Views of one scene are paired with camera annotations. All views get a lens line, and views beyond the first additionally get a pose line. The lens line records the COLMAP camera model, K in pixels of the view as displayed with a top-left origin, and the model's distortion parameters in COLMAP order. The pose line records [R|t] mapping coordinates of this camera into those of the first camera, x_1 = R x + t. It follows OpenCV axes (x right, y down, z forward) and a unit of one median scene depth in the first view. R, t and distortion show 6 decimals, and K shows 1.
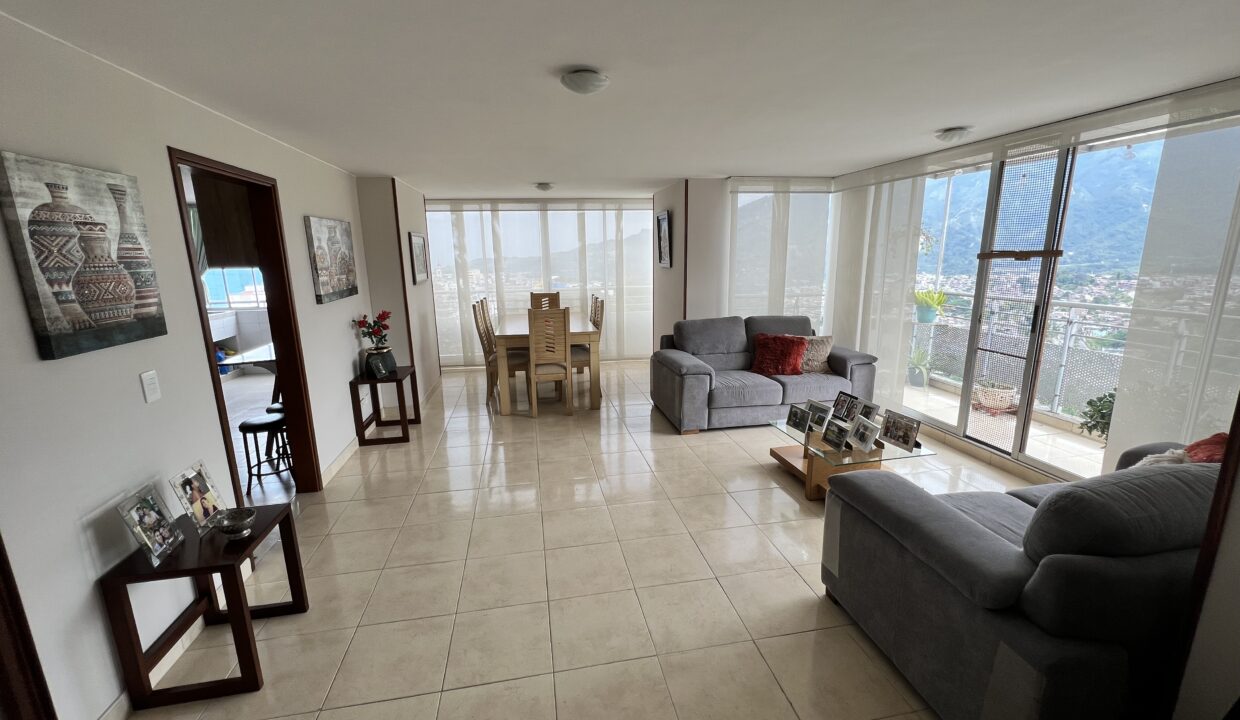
lens RADIAL K [[495.2, 0, 617.7], [0, 495.2, 360.0], [0, 0, 1]] dist [-0.003325, 0.000079]
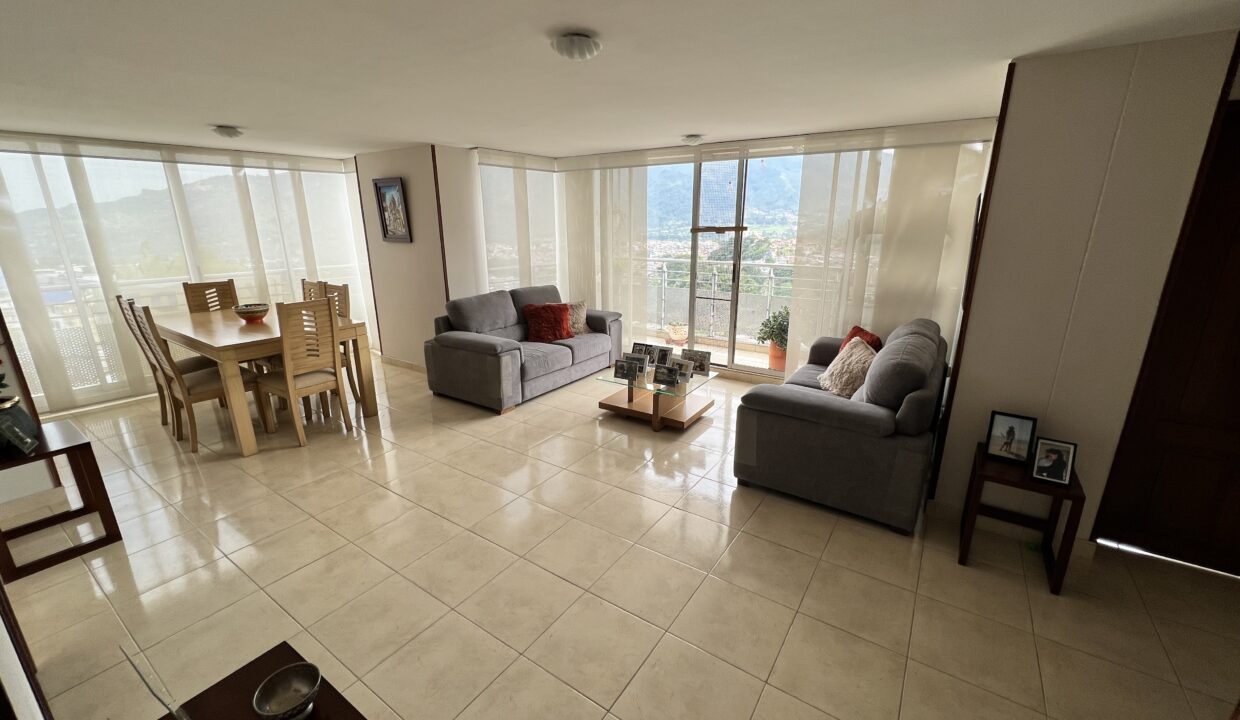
lens RADIAL K [[495.2, 0, 617.7], [0, 495.2, 360.0], [0, 0, 1]] dist [-0.003325, 0.000079]
pose [[0.704959, -0.180335, 0.685939, -0.361685], [0.143005, 0.983413, 0.111571, -0.031804], [-0.694682, 0.019439, 0.719054, 0.130638]]
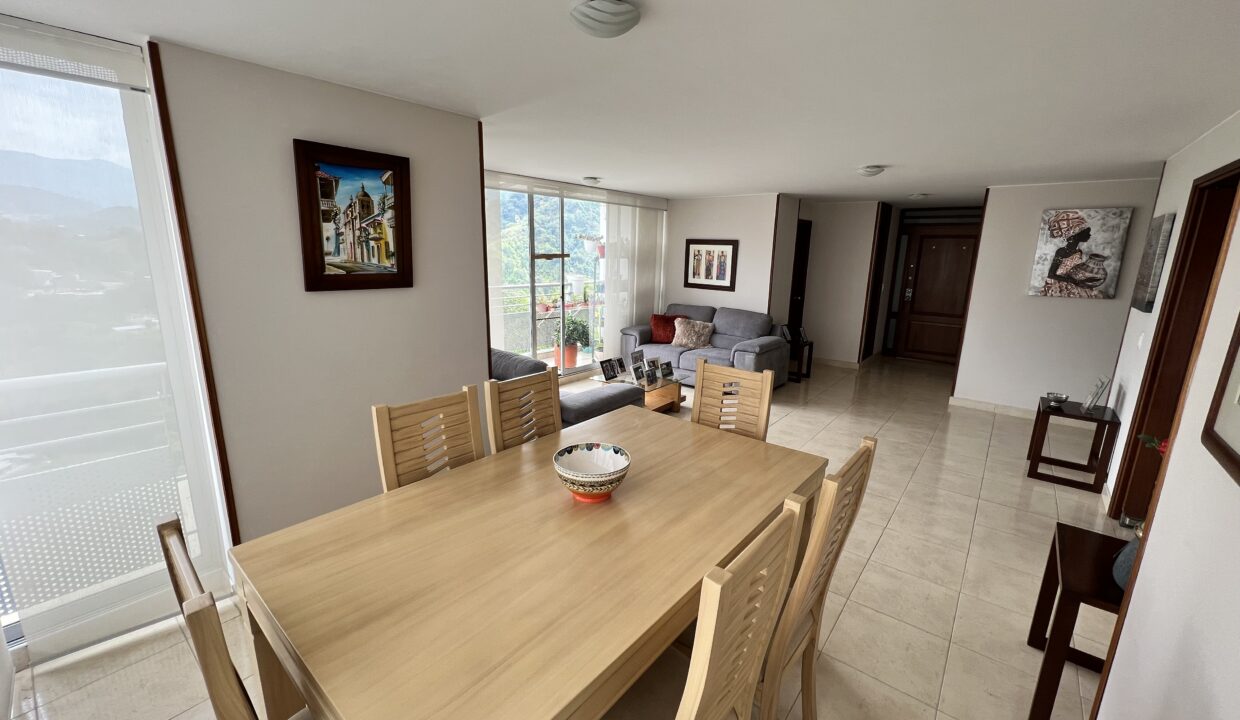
lens RADIAL K [[495.2, 0, 617.7], [0, 495.2, 360.0], [0, 0, 1]] dist [-0.003325, 0.000079]
pose [[-0.644710, -0.162941, 0.746859, -0.472585], [0.153945, 0.929326, 0.335639, -0.318431], [-0.748765, 0.331365, -0.574062, 1.466394]]
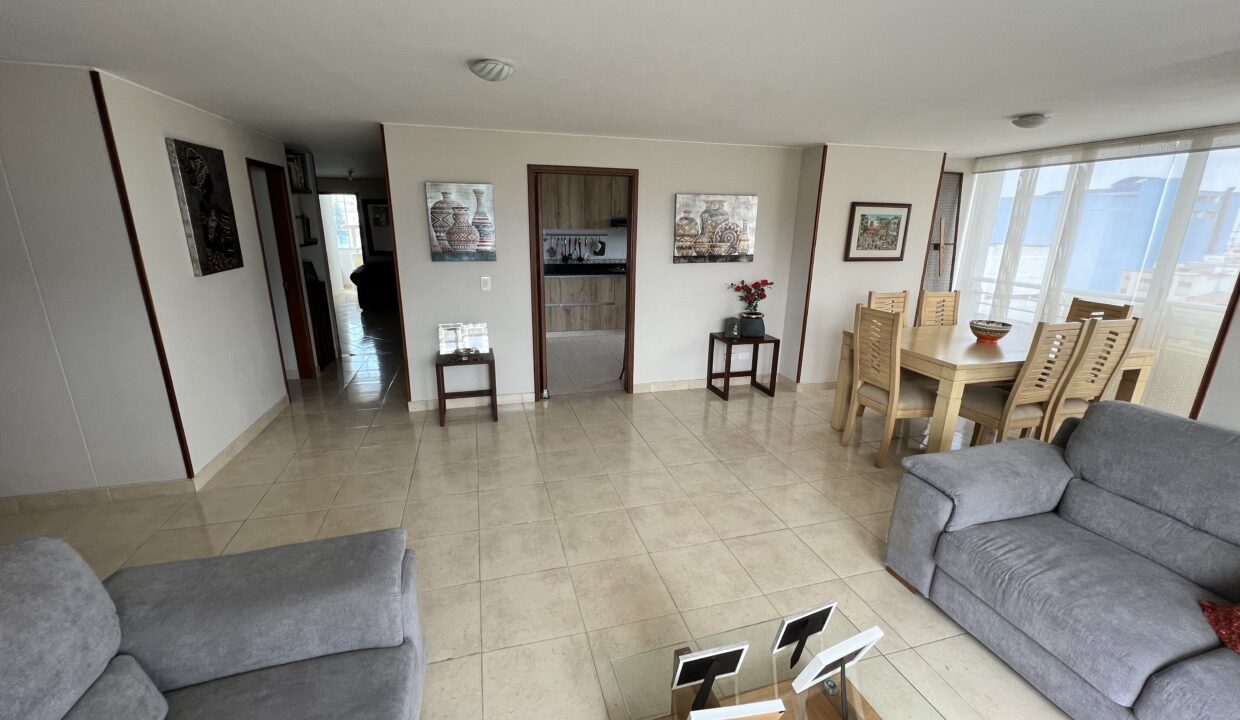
lens RADIAL K [[495.2, 0, 617.7], [0, 495.2, 360.0], [0, 0, 1]] dist [-0.003325, 0.000079]
pose [[0.089820, 0.285295, -0.954222, 0.558059], [-0.225008, 0.939136, 0.259605, -0.144013], [0.970208, 0.191390, 0.148547, 0.579624]]
